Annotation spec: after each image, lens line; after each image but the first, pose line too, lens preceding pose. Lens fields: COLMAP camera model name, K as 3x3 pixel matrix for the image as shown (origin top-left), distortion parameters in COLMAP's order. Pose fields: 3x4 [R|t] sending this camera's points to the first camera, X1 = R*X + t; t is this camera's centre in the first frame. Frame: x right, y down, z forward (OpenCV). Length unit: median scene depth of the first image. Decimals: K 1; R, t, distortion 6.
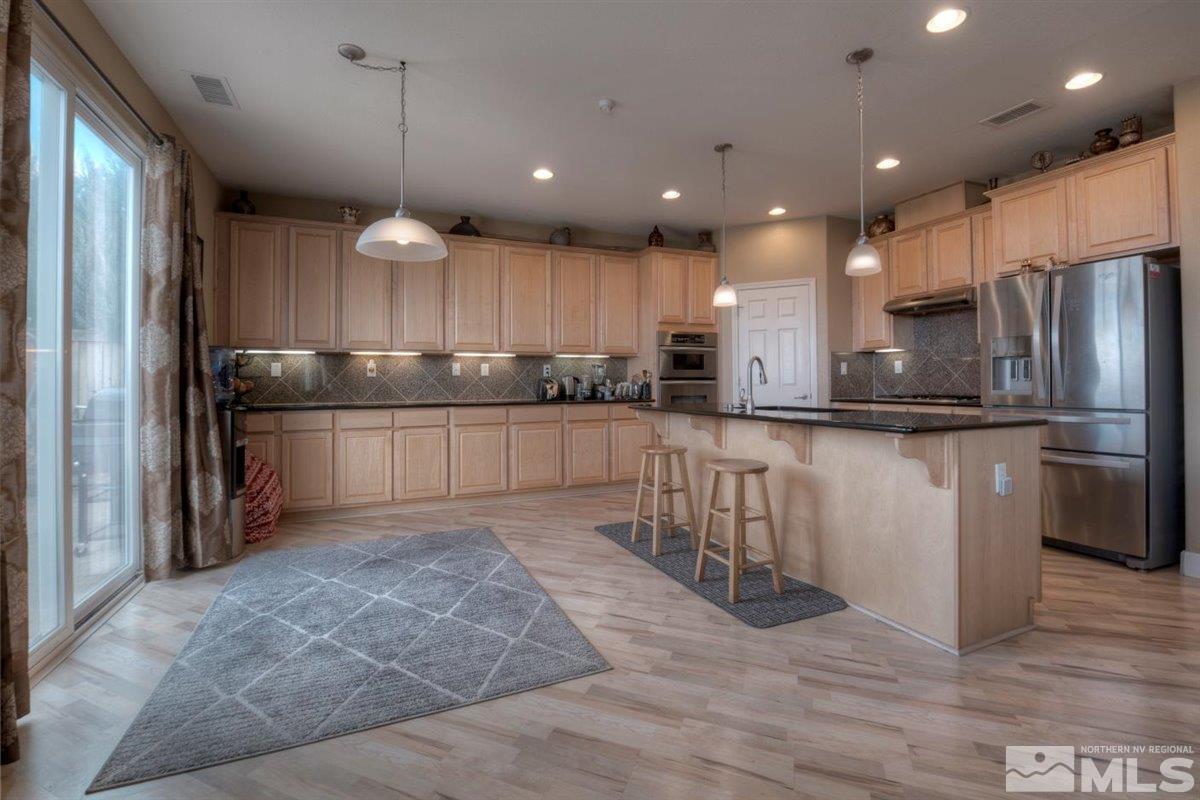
lens RADIAL K [[533.4, 0, 596.8], [0, 533.4, 381.6], [0, 0, 1]] dist [0.031577, -0.000029]
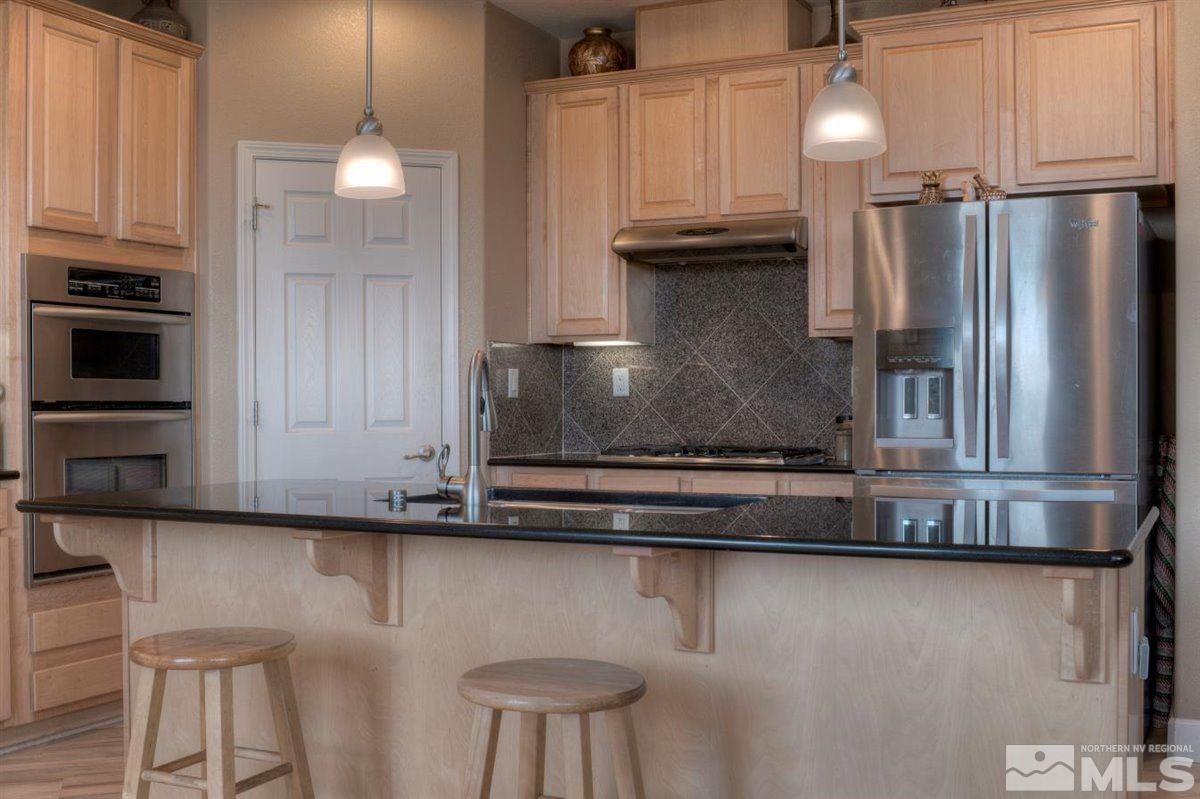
lens RADIAL K [[1296.0, 0, 600.0], [0, 1296.0, 399.5], [0, 0, 1]] dist [-0.022346, 0.003816]
pose [[0.749388, 0.005986, 0.662104, -0.159584], [-0.005567, 0.999981, -0.002740, -0.010513], [-0.662107, -0.001632, 0.749407, 0.243390]]
